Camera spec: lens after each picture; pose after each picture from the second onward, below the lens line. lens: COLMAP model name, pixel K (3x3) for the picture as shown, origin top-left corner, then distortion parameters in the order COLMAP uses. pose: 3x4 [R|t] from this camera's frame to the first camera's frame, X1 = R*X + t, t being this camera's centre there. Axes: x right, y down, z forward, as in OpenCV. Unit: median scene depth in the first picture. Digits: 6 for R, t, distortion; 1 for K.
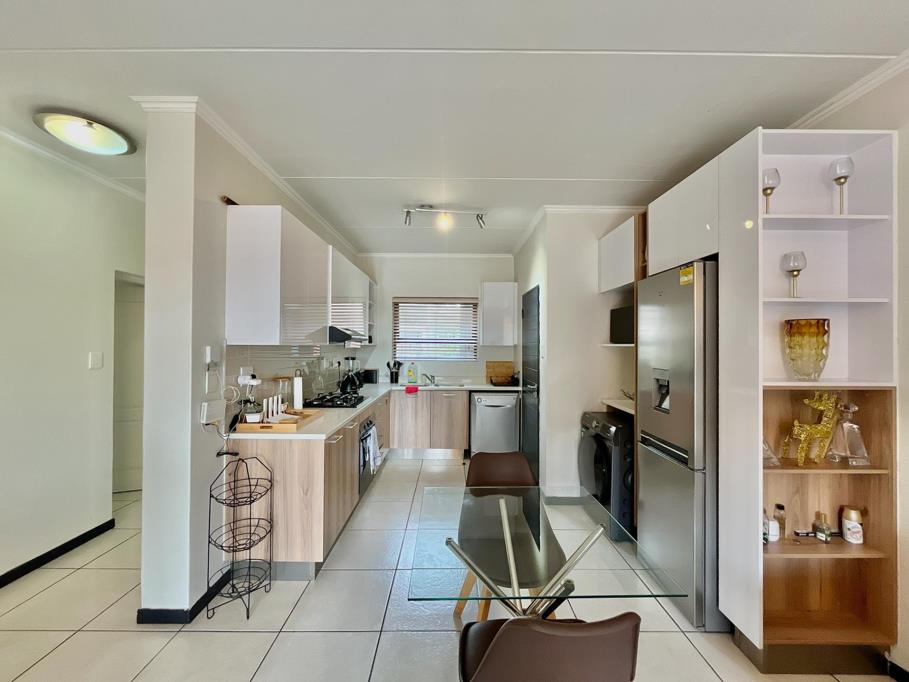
lens RADIAL K [[367.6, 0, 452.4], [0, 367.6, 340.8], [0, 0, 1]] dist [-0.002808, -0.000531]
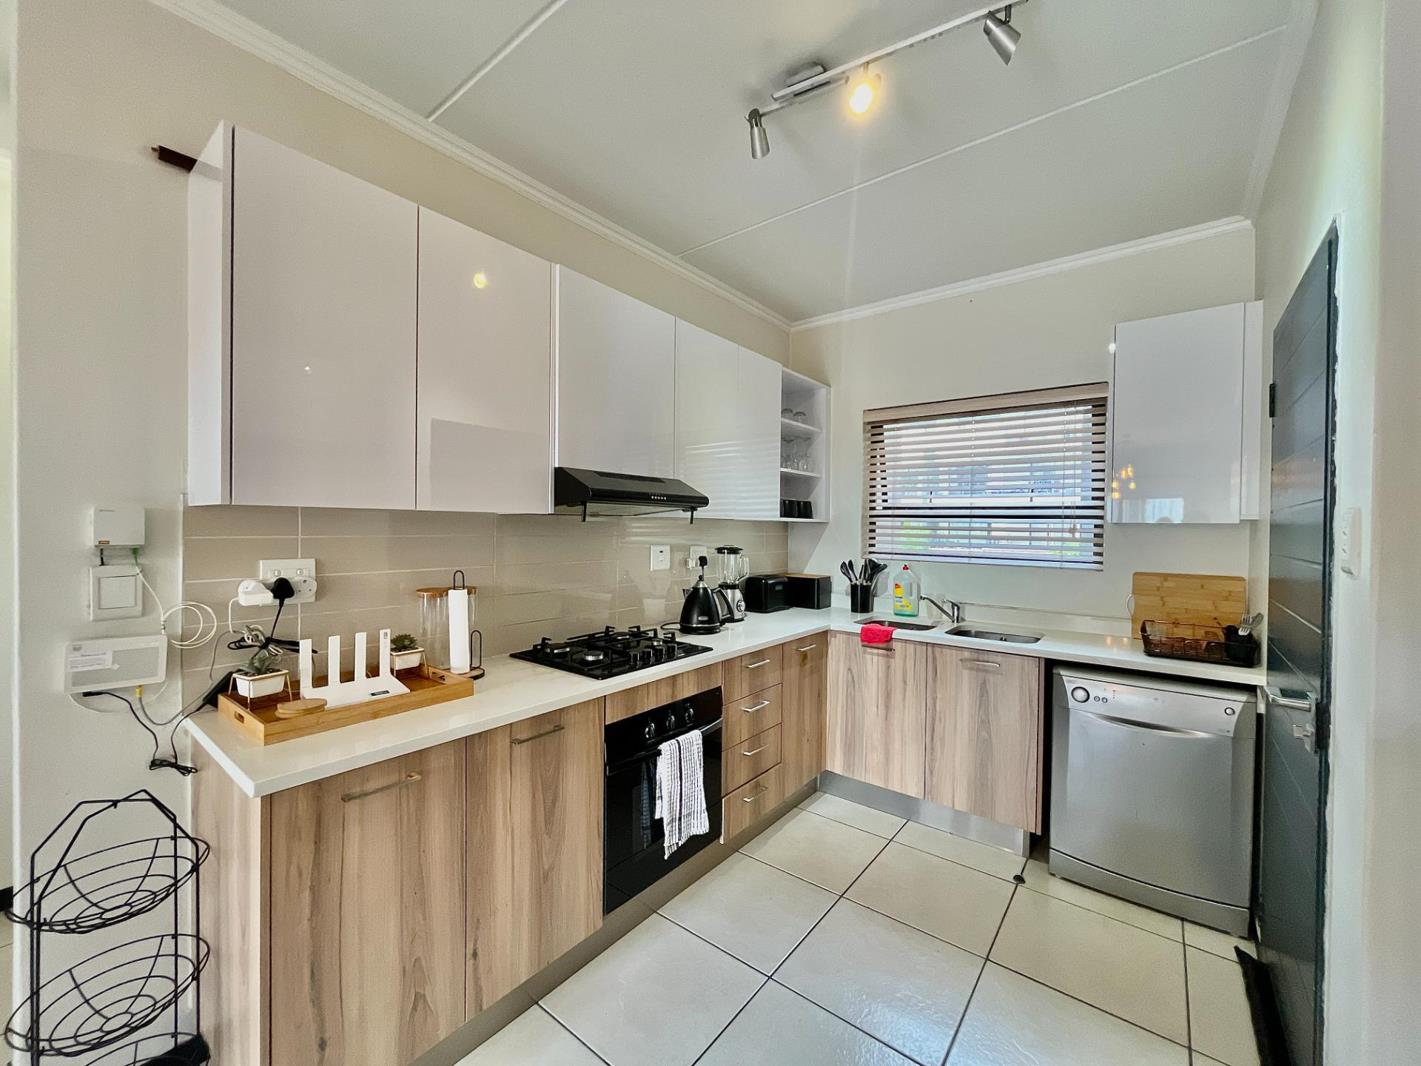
lens RADIAL K [[574.6, 0, 707.3], [0, 574.6, 532.8], [0, 0, 1]] dist [-0.002808, -0.000531]
pose [[0.781554, 0.011010, -0.623741, 0.139030], [-0.001261, 0.999870, 0.016069, 0.015925], [0.623837, -0.011772, 0.781466, 0.450117]]
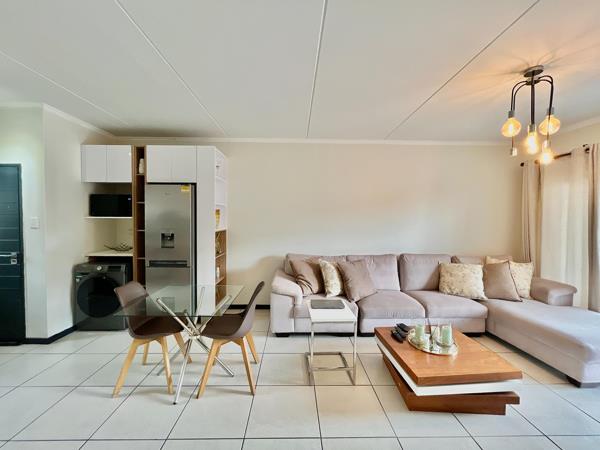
lens RADIAL K [[242.6, 0, 298.6], [0, 242.6, 224.9], [0, 0, 1]] dist [-0.002808, -0.000531]
pose [[-0.010067, -0.026722, 0.999592, -0.452668], [-0.012313, 0.999570, 0.026598, 0.003277], [-0.999874, -0.012041, -0.010392, 0.122040]]
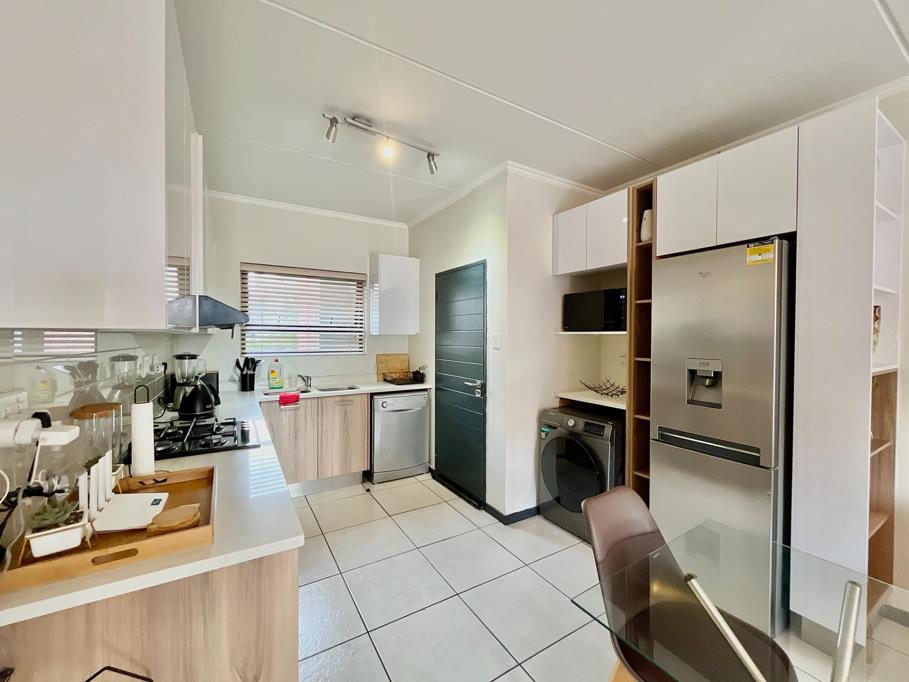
lens RADIAL K [[367.6, 0, 452.4], [0, 367.6, 340.8], [0, 0, 1]] dist [-0.002808, -0.000531]
pose [[0.859284, -0.009900, 0.511402, -0.215291], [-0.003759, 0.999663, 0.025668, 0.006226], [-0.511484, -0.023979, 0.858958, 0.281810]]
